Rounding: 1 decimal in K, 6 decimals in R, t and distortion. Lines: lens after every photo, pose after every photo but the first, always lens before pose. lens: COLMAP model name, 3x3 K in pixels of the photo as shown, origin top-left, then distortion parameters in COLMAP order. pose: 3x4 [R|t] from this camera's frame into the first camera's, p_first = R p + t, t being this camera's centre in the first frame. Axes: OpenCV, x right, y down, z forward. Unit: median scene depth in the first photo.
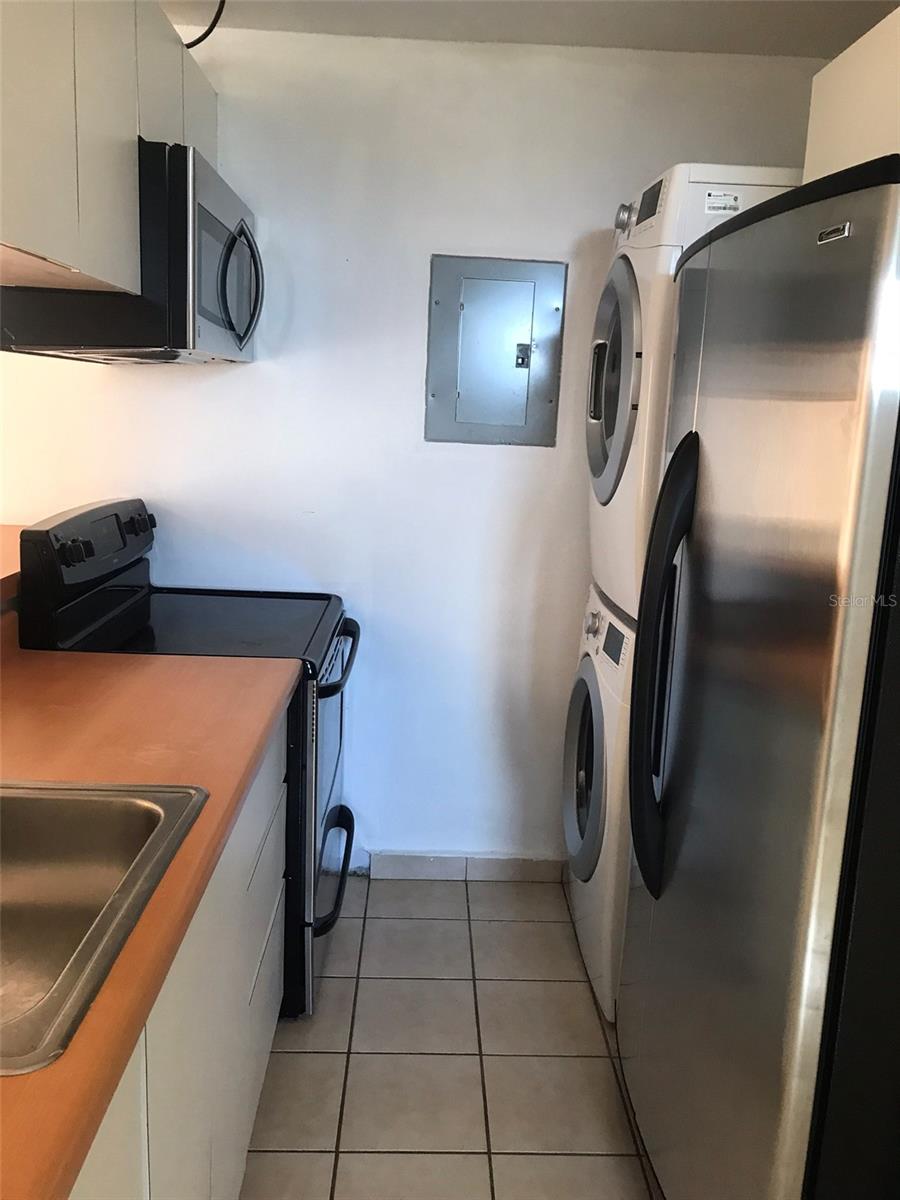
lens RADIAL K [[980.4, 0, 461.5], [0, 980.4, 607.5], [0, 0, 1]] dist [0.008314, -0.008546]
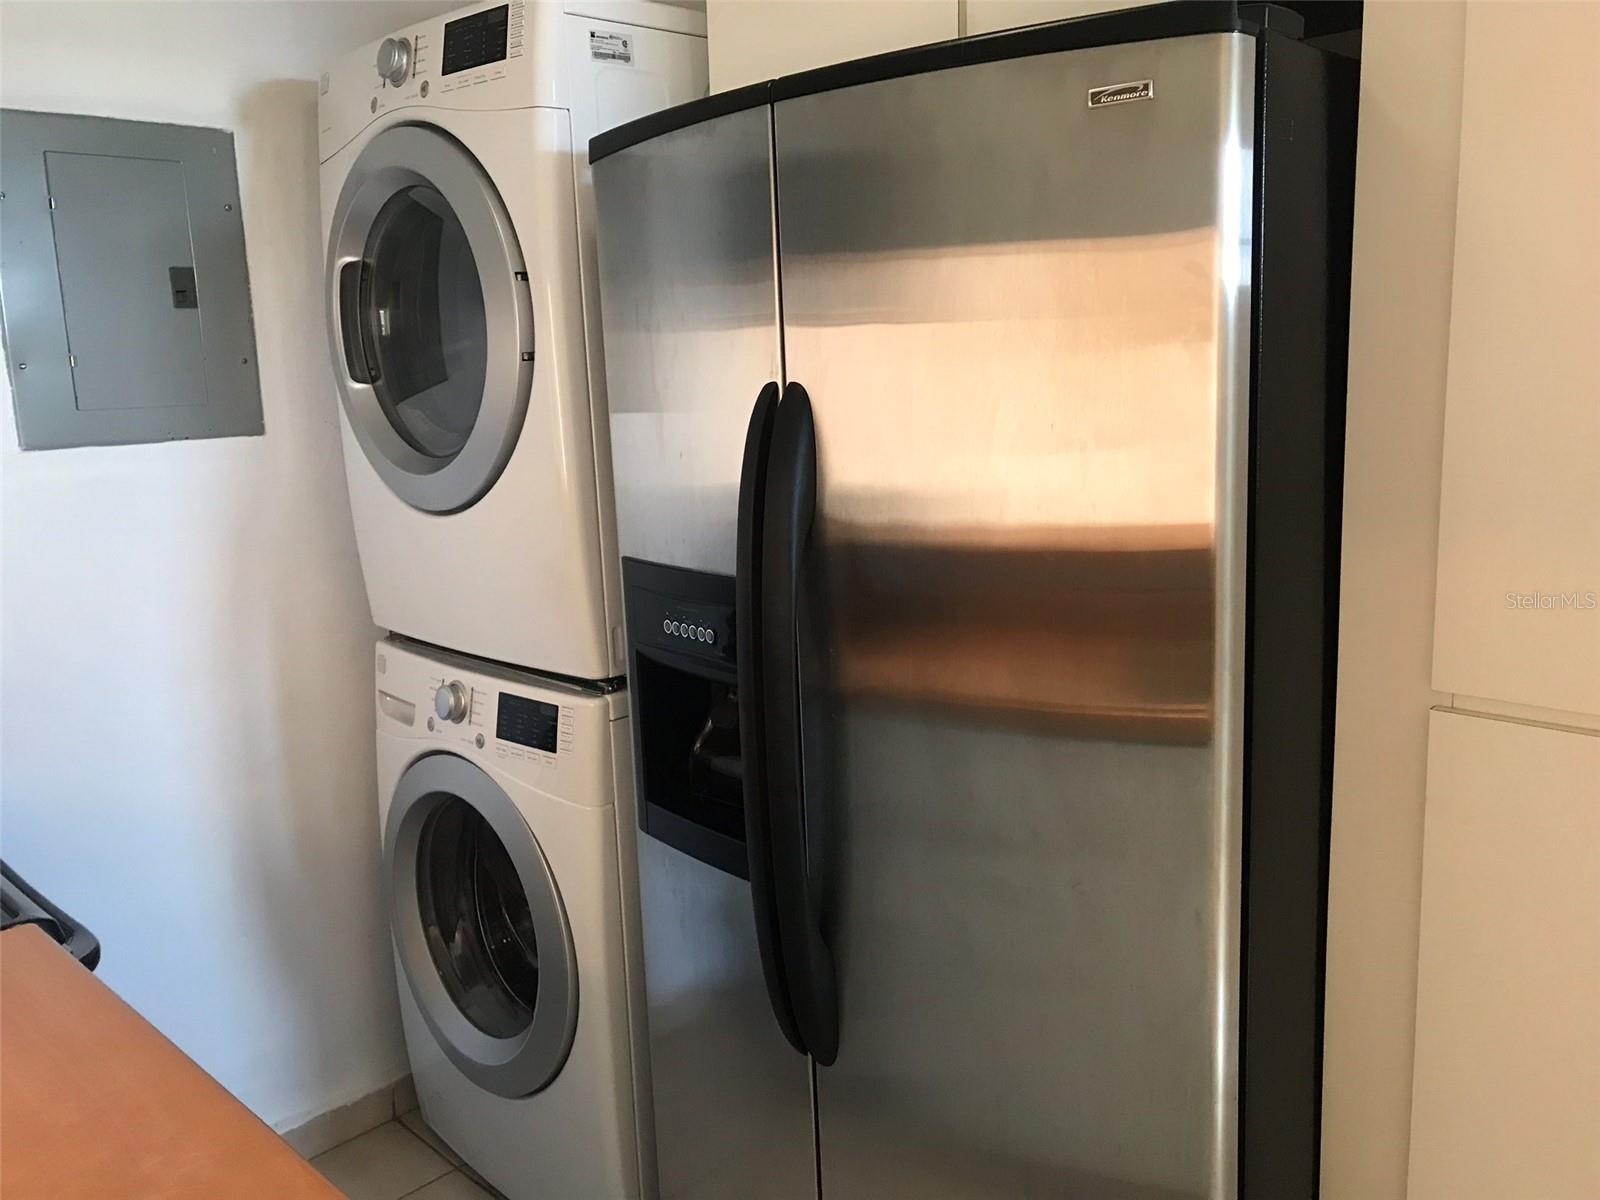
lens RADIAL K [[1307.2, 0, 791.0], [0, 1307.2, 583.0], [0, 0, 1]] dist [0.008314, -0.008546]
pose [[0.733960, -0.187274, 0.652864, -0.234371], [0.201703, 0.977969, 0.053773, -0.058106], [-0.648552, 0.092218, 0.755564, 0.210444]]
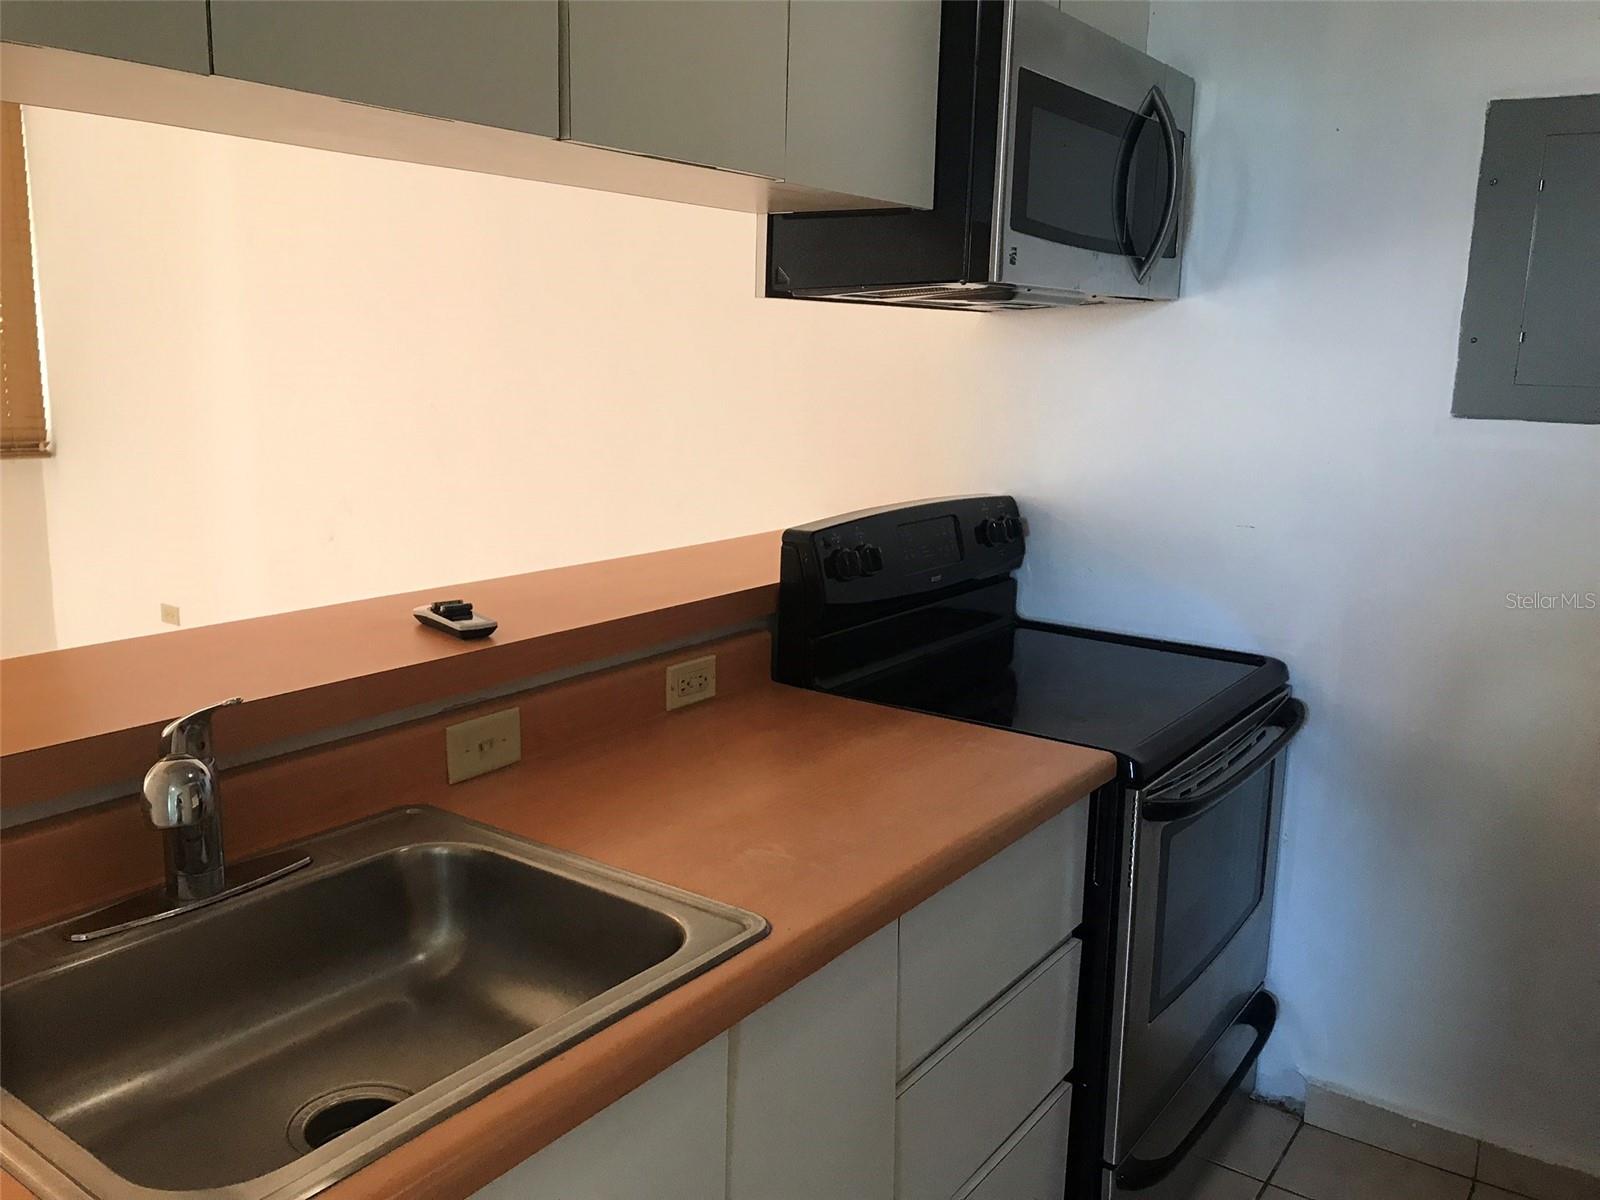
lens RADIAL K [[1307.2, 0, 799.9], [0, 1307.2, 599.8], [0, 0, 1]] dist [0.008314, -0.008546]
pose [[0.789494, 0.089425, -0.607209, 0.155141], [-0.109062, 0.994024, 0.004590, -0.024069], [0.603991, 0.062600, 0.794529, 0.158969]]
